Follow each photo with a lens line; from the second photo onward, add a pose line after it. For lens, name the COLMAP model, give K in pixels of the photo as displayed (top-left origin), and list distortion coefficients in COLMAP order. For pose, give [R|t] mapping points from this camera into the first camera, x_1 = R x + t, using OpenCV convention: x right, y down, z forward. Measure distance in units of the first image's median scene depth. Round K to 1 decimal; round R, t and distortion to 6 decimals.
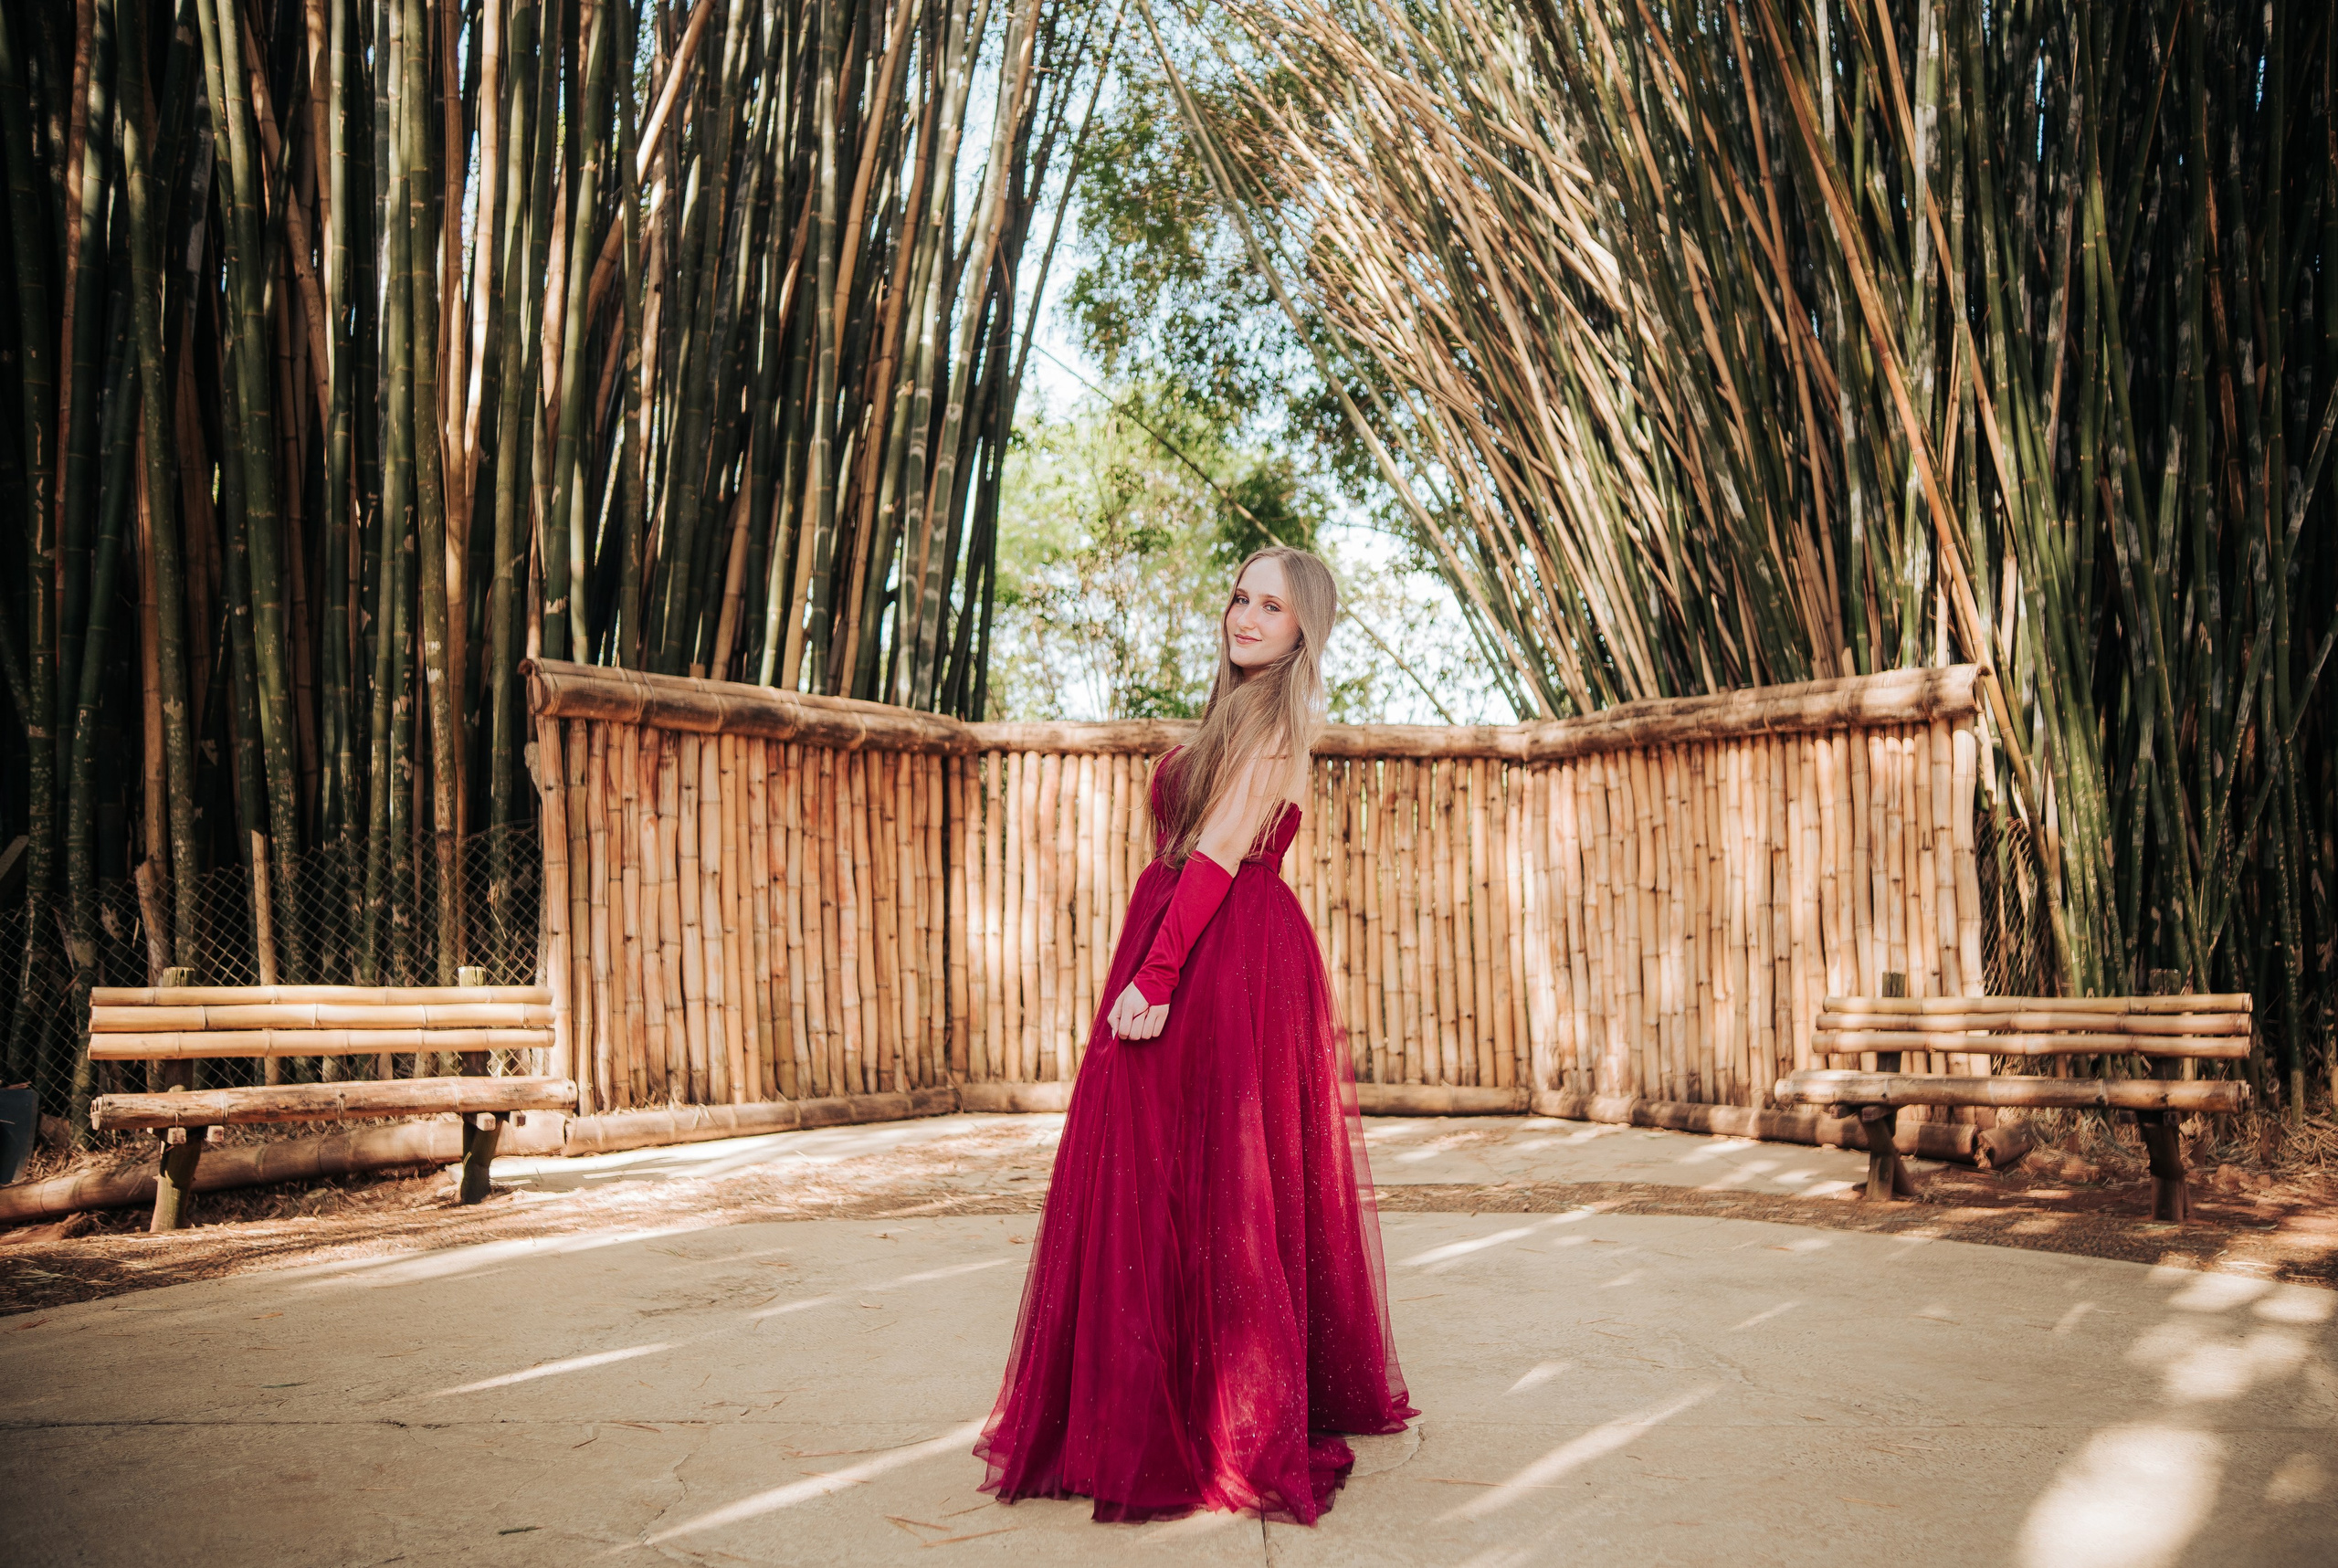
lens RADIAL K [[1657.7, 0, 1205.6], [0, 1657.7, 784.8], [0, 0, 1]] dist [-0.109724, 0.126280]
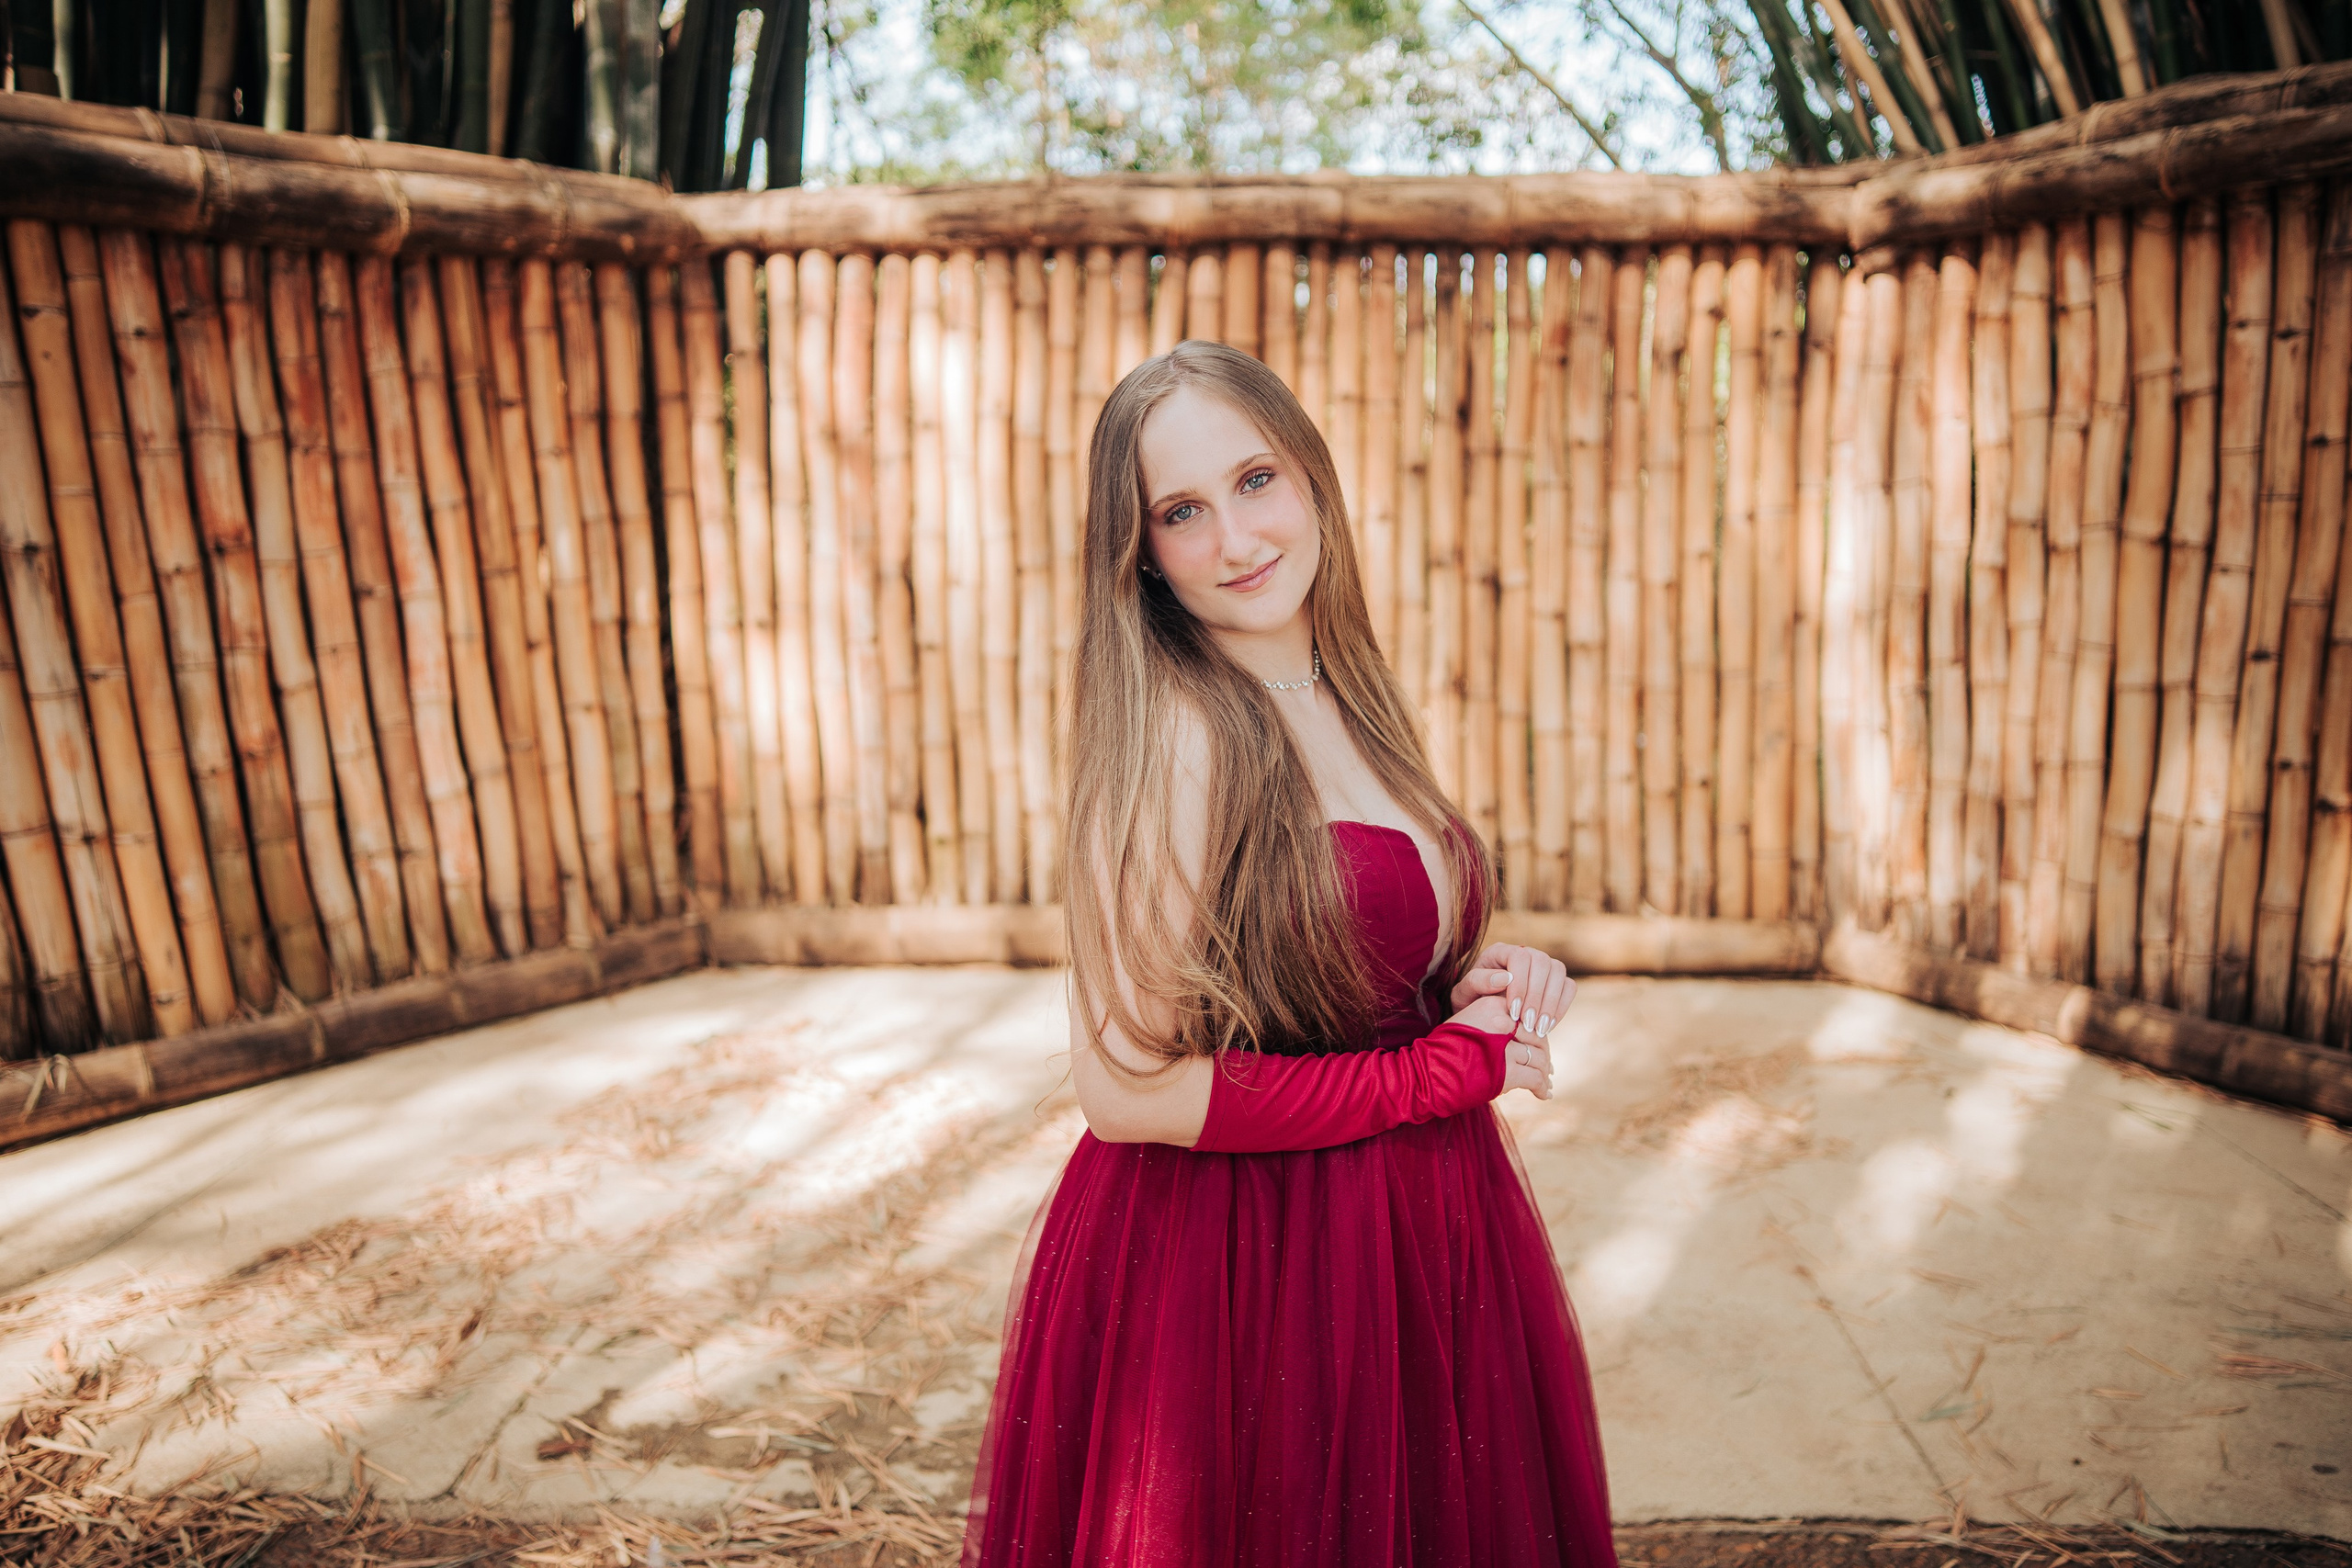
lens RADIAL K [[1708.4, 0, 1145.8], [0, 1708.4, 786.7], [0, 0, 1]] dist [-0.108961, 0.130527]
pose [[0.997136, -0.001211, -0.075621, 0.030757], [0.021488, 0.963200, 0.267925, 0.001024], [0.072514, -0.268783, 0.960467, 0.505274]]
